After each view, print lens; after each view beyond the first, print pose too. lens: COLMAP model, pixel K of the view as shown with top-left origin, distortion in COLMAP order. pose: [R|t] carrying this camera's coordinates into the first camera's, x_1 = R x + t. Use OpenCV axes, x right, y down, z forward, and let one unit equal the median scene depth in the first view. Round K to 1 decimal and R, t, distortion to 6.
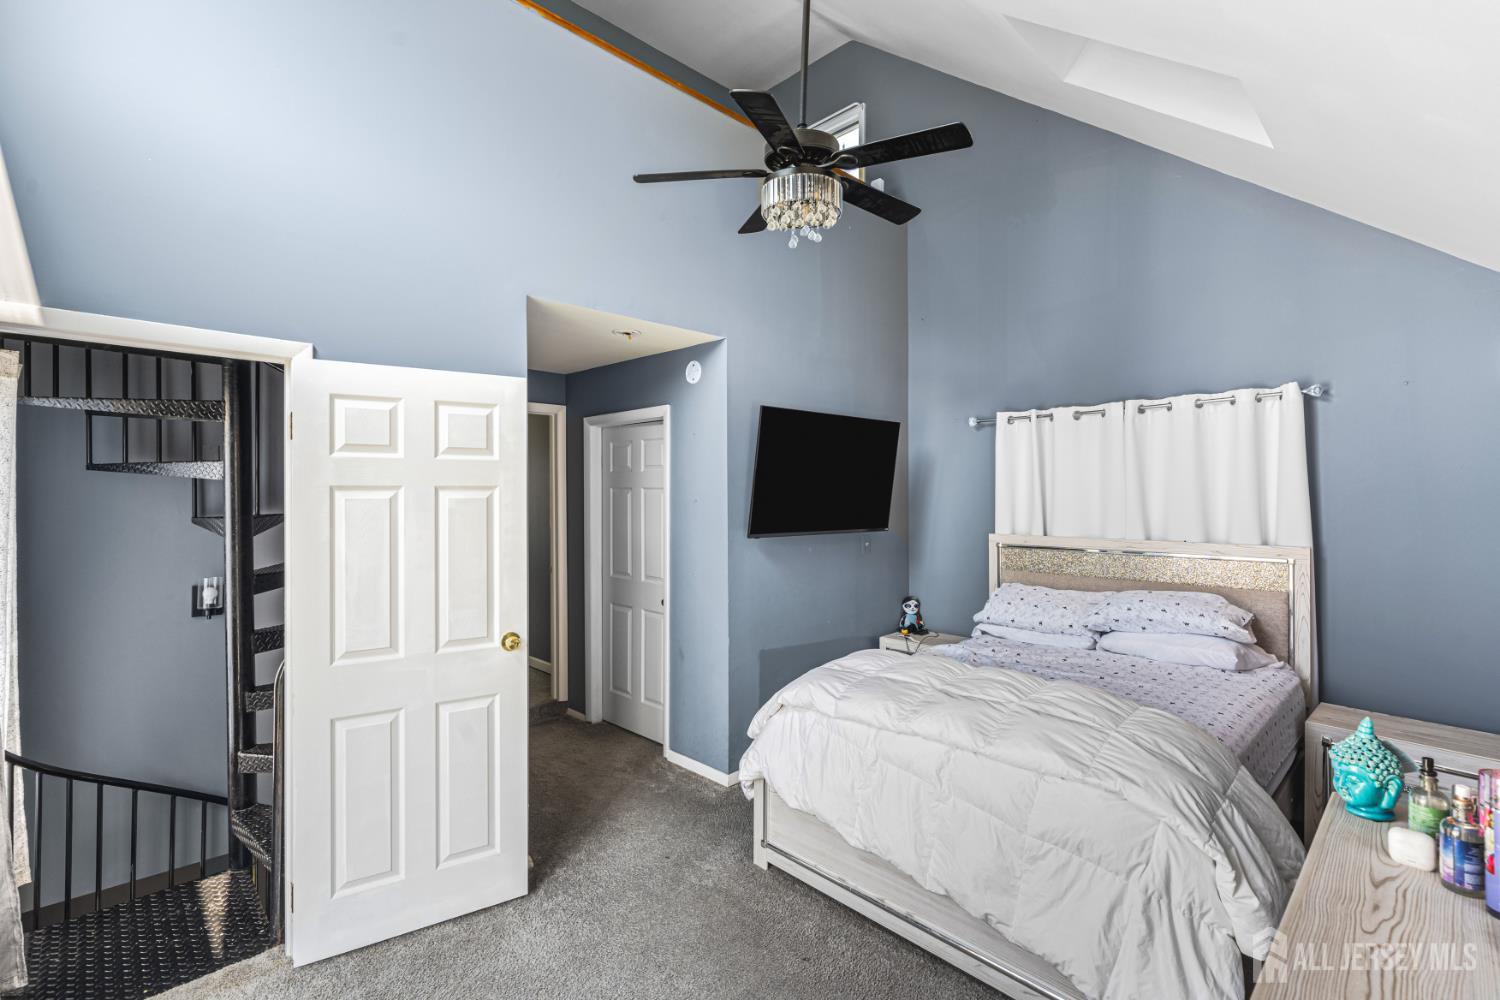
lens RADIAL K [[690.7, 0, 748.2], [0, 690.7, 494.0], [0, 0, 1]] dist [-0.004143, 0.002567]
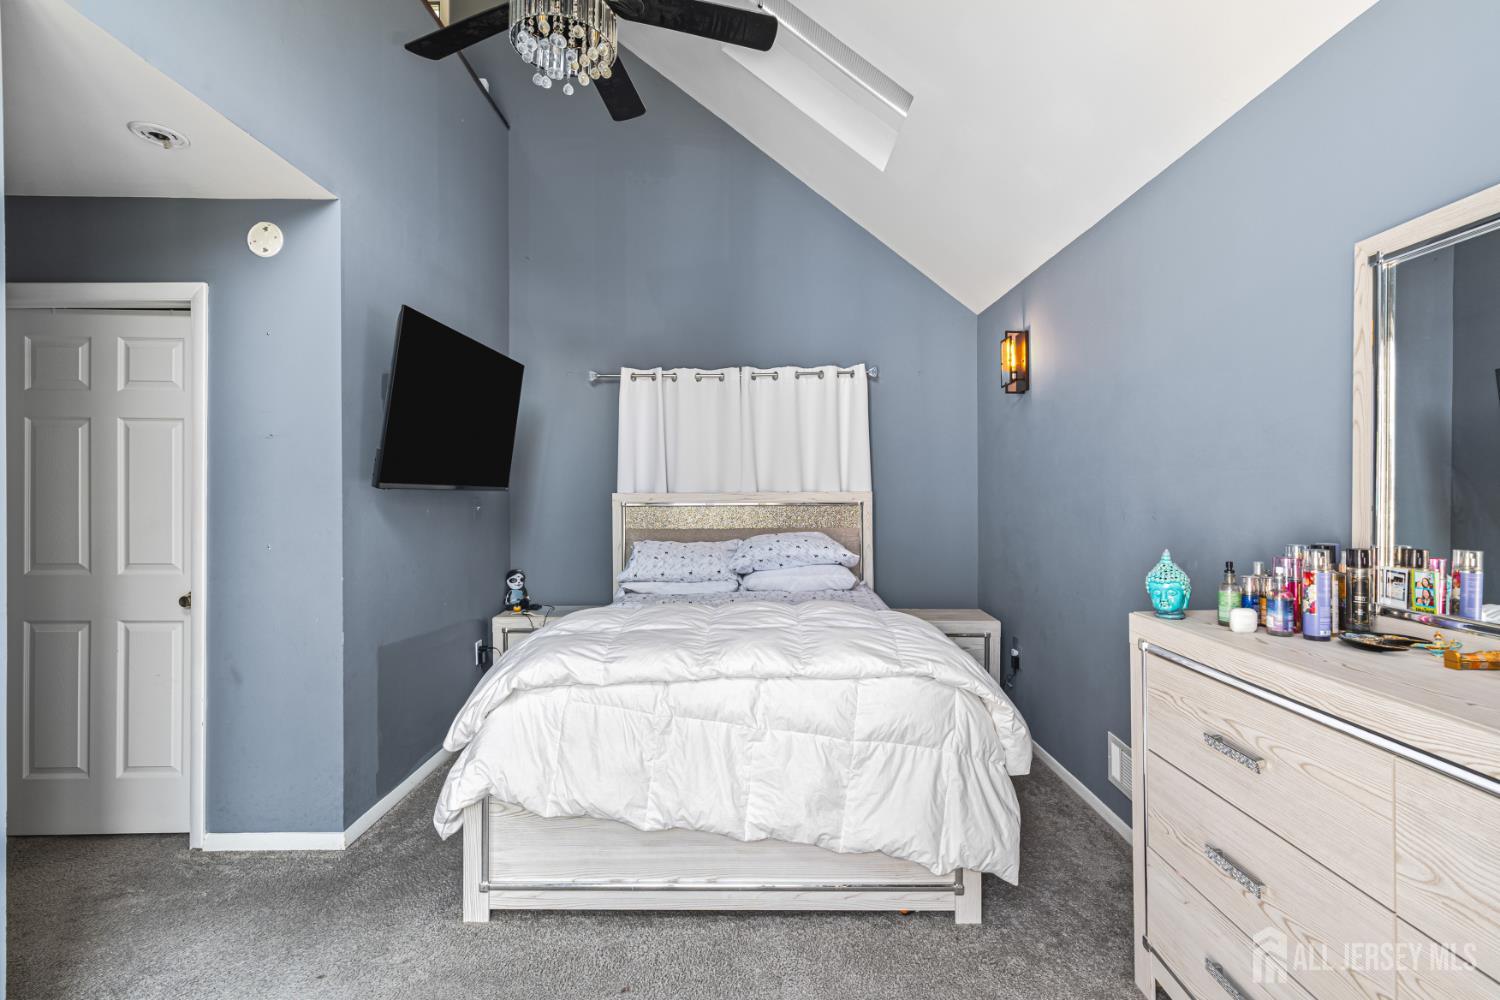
lens RADIAL K [[690.7, 0, 752.0], [0, 690.7, 494.5], [0, 0, 1]] dist [-0.004143, 0.002567]
pose [[0.687836, -0.000881, 0.725866, -0.249154], [0.005833, 0.999974, -0.004314, 0.074645], [-0.725843, 0.007201, 0.687823, 0.227165]]
